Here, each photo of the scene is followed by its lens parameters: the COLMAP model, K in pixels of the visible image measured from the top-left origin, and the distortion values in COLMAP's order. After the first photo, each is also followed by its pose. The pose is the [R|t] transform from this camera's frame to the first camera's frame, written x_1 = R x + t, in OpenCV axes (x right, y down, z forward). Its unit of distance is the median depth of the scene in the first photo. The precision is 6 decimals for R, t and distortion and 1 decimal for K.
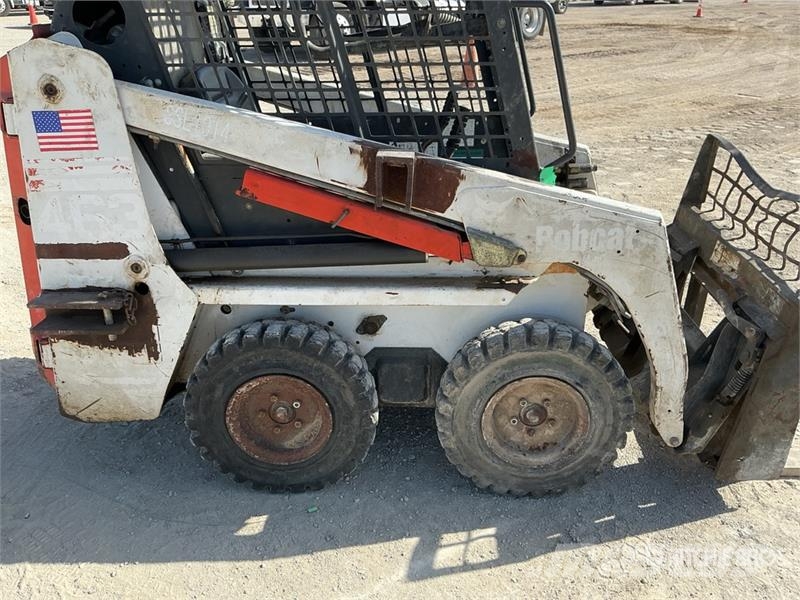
lens RADIAL K [[674.5, 0, 405.1], [0, 674.5, 281.4], [0, 0, 1]] dist [0.136177, -0.284262]
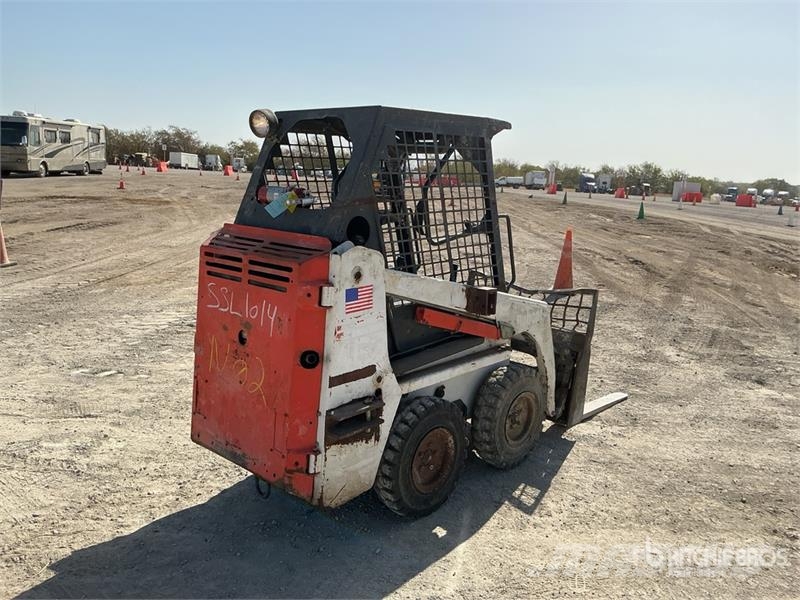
lens RADIAL K [[674.5, 0, 405.1], [0, 674.5, 281.4], [0, 0, 1]] dist [0.136177, -0.284262]
pose [[0.660486, -0.106688, 0.743220, -1.505679], [0.271583, 0.956779, -0.104007, -0.057211], [-0.700001, 0.270541, 0.660913, -0.150428]]
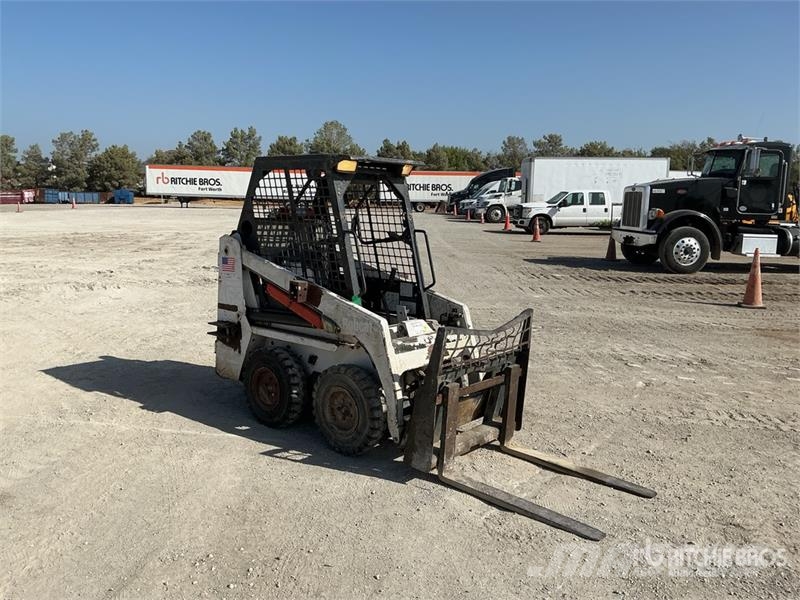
lens RADIAL K [[674.5, 0, 405.1], [0, 674.5, 281.4], [0, 0, 1]] dist [0.136177, -0.284262]
pose [[0.765636, 0.091336, -0.636757, 1.819283], [-0.270078, 0.944040, -0.189329, 0.184946], [0.583832, 0.316931, 0.747459, -0.672416]]
